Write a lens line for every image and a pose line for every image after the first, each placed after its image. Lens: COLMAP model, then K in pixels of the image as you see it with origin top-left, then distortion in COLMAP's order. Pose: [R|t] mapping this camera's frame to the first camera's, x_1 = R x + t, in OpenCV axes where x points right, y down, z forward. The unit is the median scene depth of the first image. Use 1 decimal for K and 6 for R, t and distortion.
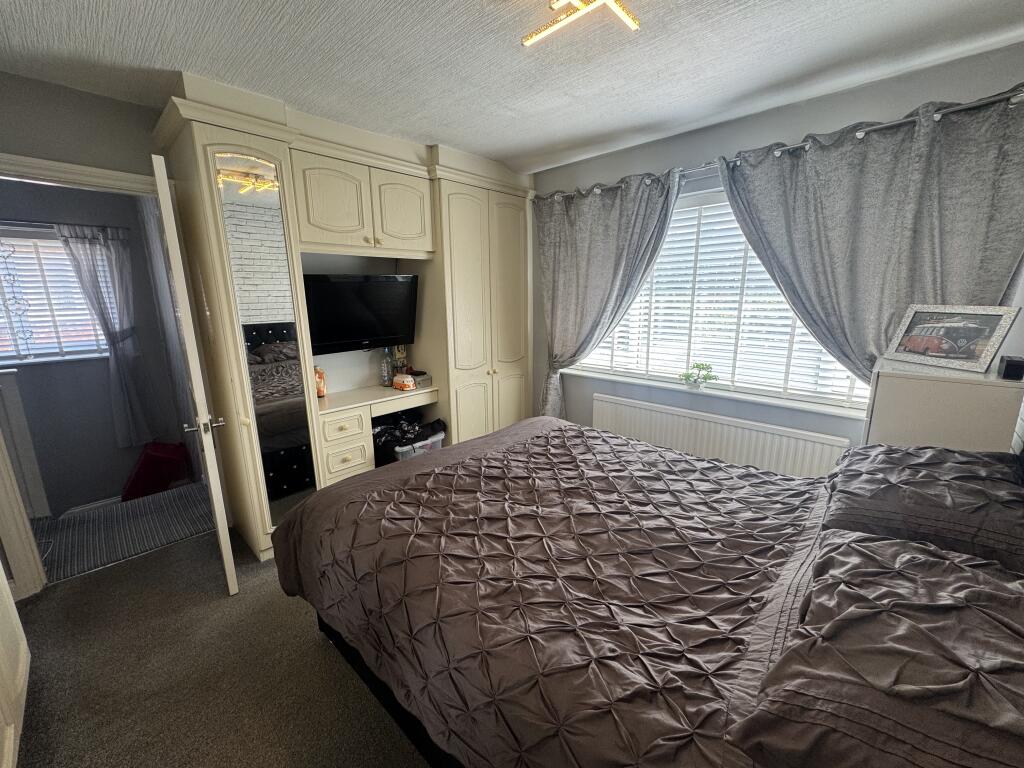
lens RADIAL K [[408.6, 0, 511.4], [0, 408.6, 380.6], [0, 0, 1]] dist [-0.002588, 0.000329]
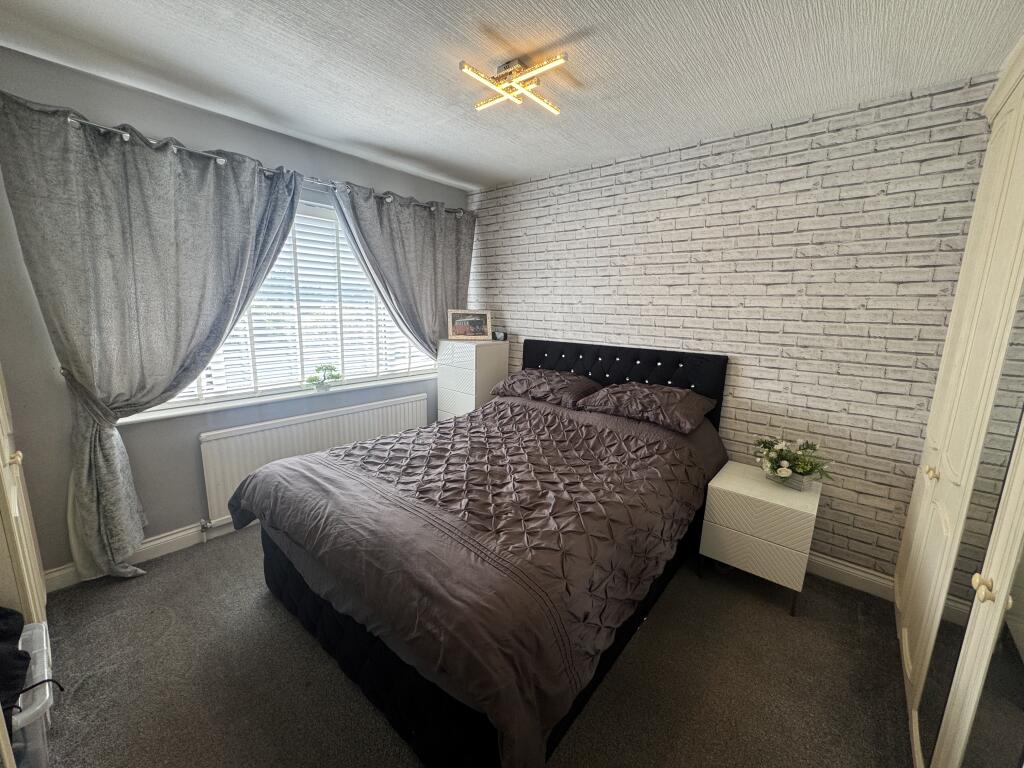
lens RADIAL K [[408.6, 0, 510.1], [0, 408.6, 383.3], [0, 0, 1]] dist [-0.002588, 0.000329]
pose [[-0.056172, -0.180784, 0.981917, -0.650841], [0.181059, 0.965319, 0.188086, -0.114405], [-0.981867, 0.188351, -0.021492, 0.583292]]
